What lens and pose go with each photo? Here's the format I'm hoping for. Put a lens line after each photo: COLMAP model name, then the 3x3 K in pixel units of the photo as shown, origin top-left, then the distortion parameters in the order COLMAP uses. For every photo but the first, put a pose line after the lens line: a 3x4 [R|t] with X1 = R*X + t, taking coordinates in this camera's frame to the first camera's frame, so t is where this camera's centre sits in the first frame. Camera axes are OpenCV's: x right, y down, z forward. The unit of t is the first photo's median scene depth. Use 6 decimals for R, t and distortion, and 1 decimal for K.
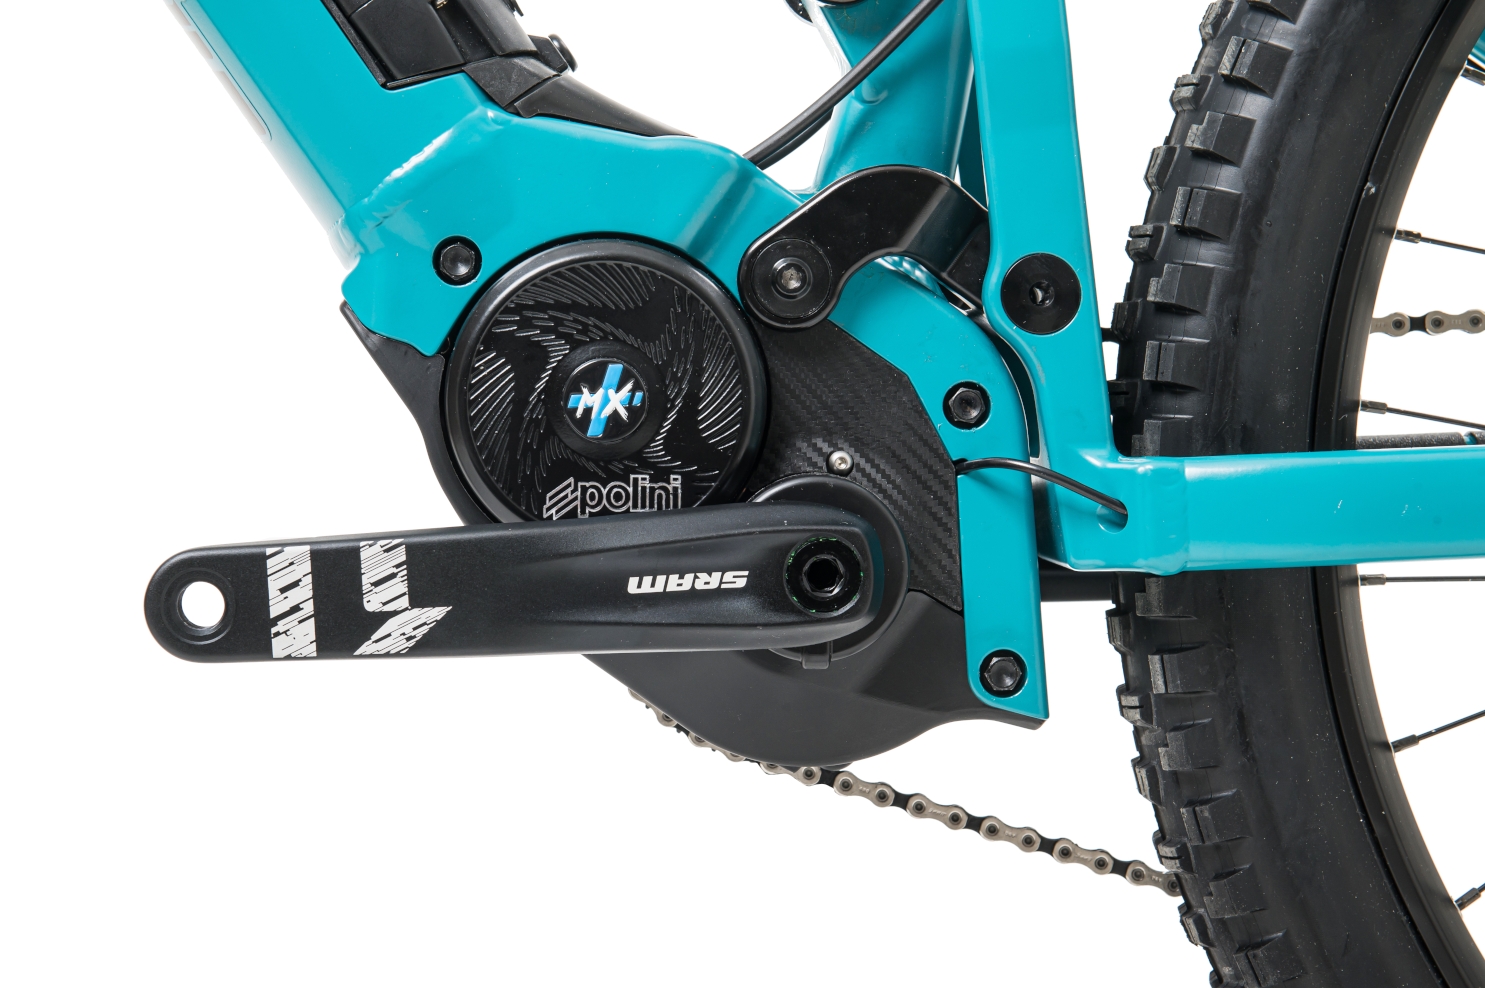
lens RADIAL K [[2889.1, 0, 742.5], [0, 2889.1, 494.0], [0, 0, 1]] dist [-0.019553, 0.129166]
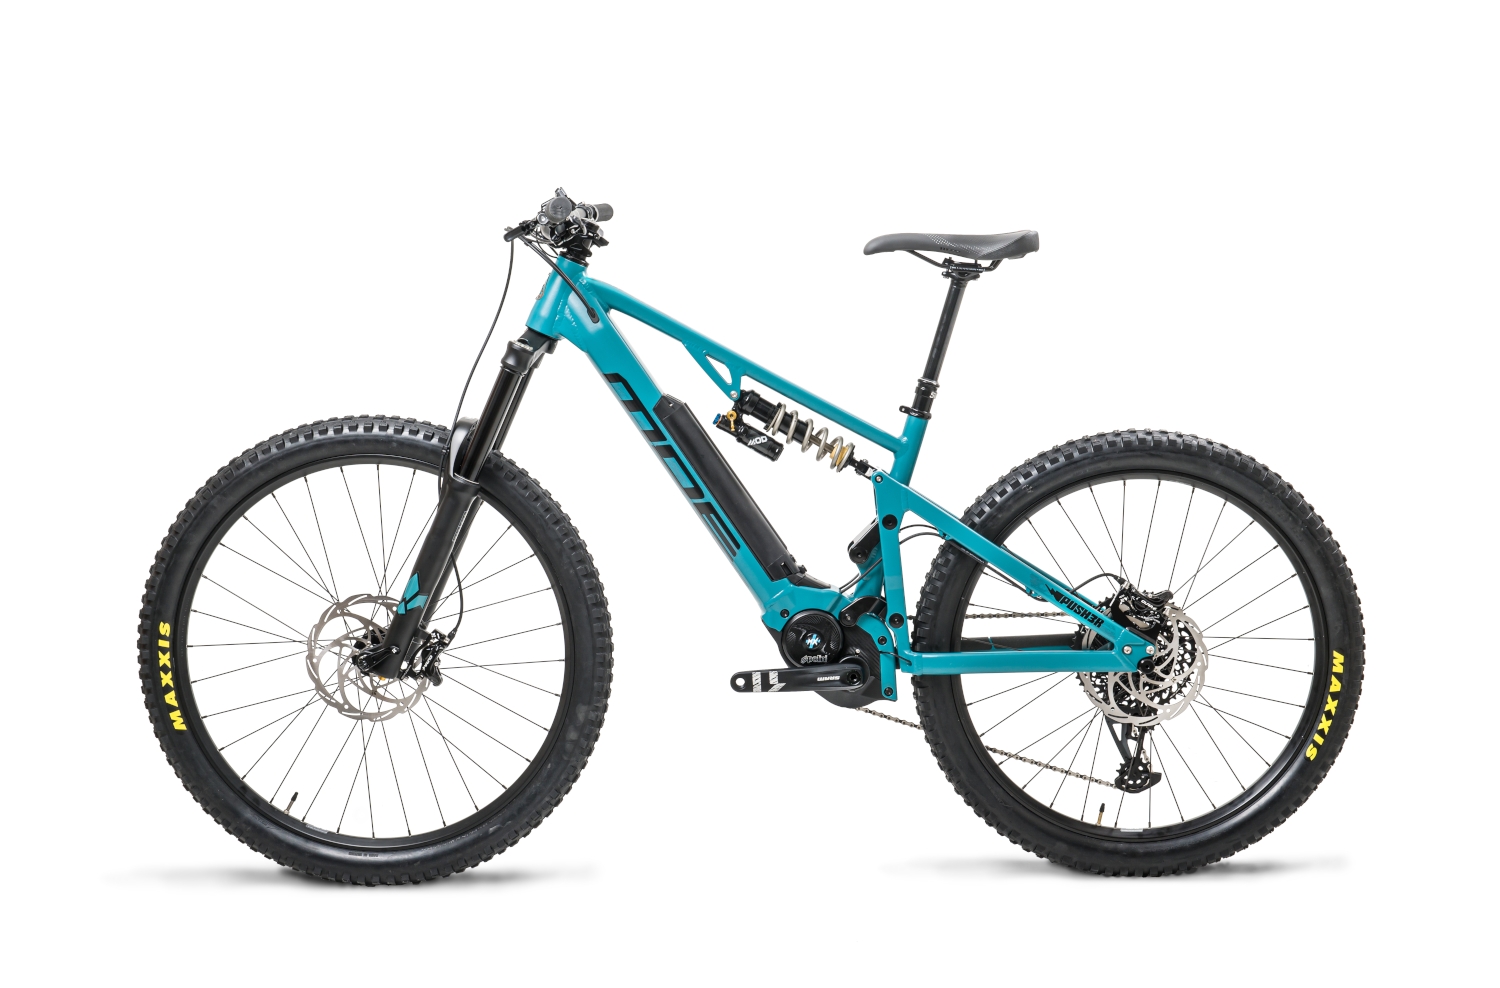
lens RADIAL K [[2824.0, 0, 750.0], [0, 2824.0, 494.0], [0, 0, 1]] dist [0.022709, 0.006054]
pose [[0.999597, 0.013628, -0.024898, -0.037062], [-0.010989, 0.994595, 0.103247, -0.820666], [0.026171, -0.102931, 0.994344, -4.054557]]
